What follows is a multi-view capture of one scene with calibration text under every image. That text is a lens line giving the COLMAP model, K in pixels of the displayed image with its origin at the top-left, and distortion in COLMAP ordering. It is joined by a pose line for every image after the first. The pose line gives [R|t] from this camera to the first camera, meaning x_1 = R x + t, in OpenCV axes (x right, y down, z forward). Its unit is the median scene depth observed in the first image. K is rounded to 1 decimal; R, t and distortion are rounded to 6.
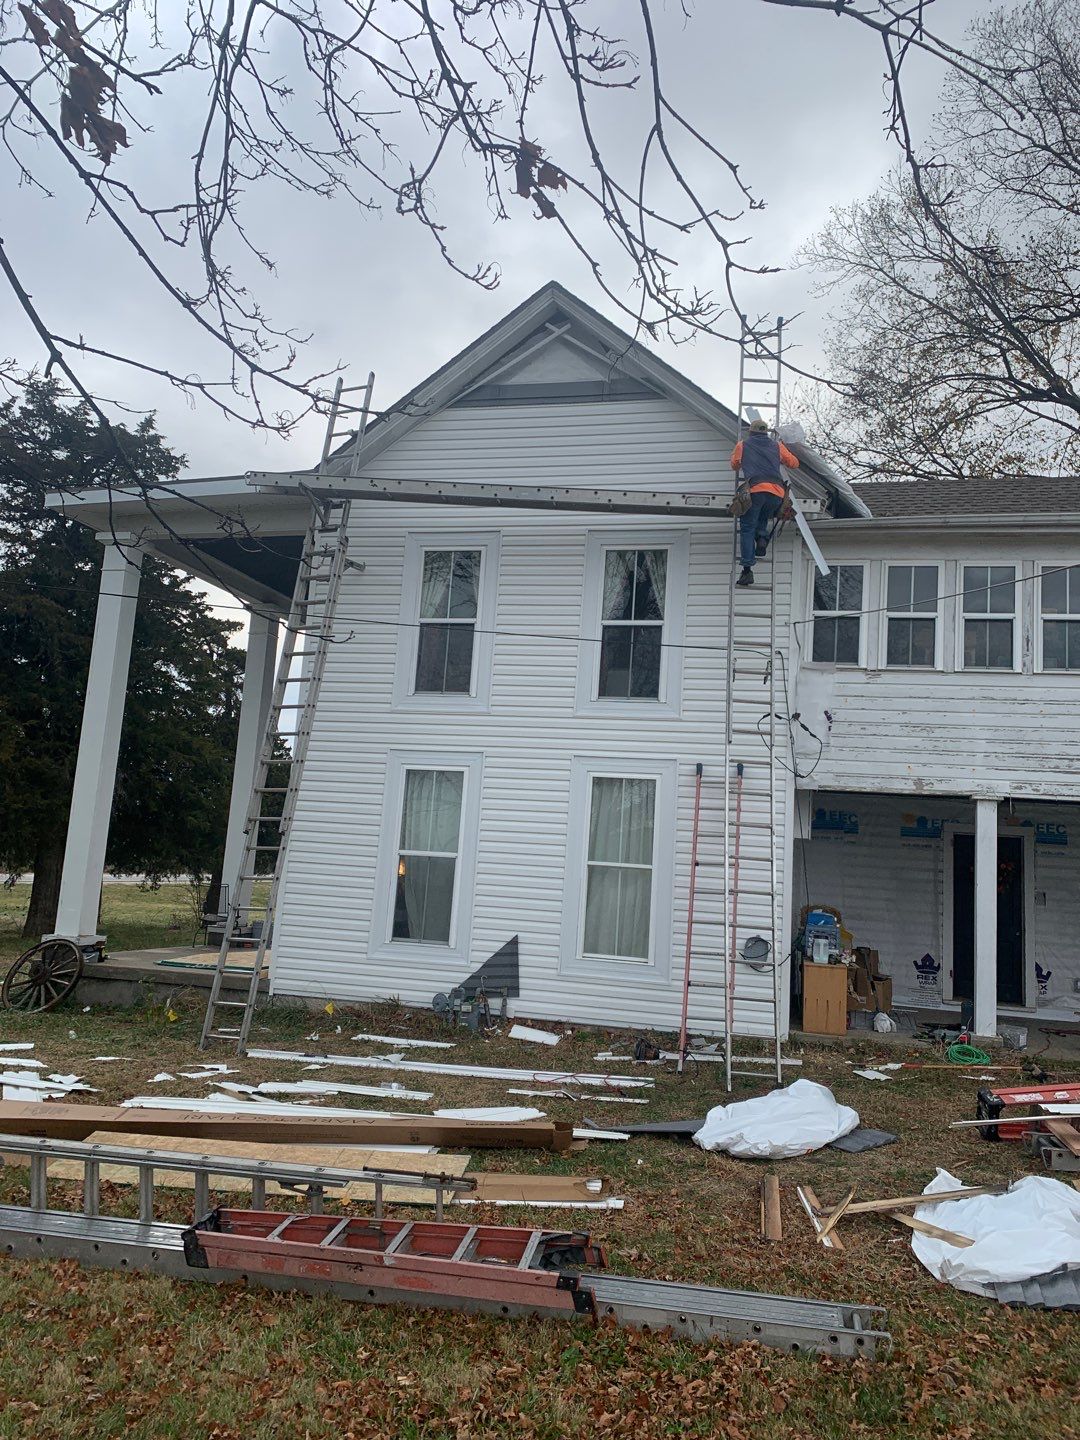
lens RADIAL K [[1109.7, 0, 545.2], [0, 1109.7, 713.1], [0, 0, 1]] dist [0.038303, -0.042170]
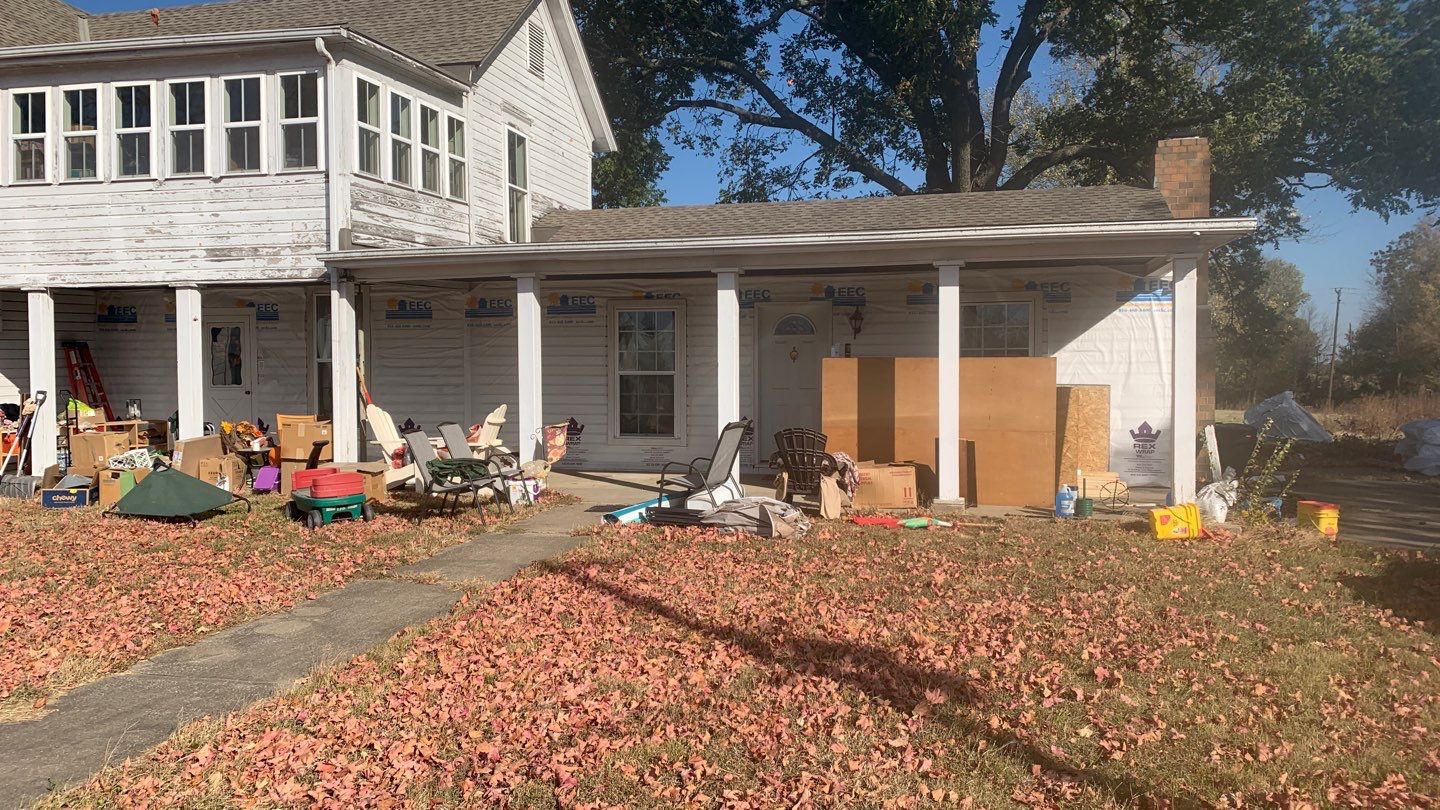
lens RADIAL K [[1104.5, 0, 723.0], [0, 1104.5, 408.2], [0, 0, 1]] dist [0.014881, -0.000908]
pose [[0.997866, -0.065142, 0.004417, 1.066064], [0.063321, 0.982036, 0.177752, 0.033284], [-0.015916, -0.177093, 0.984065, -0.226739]]
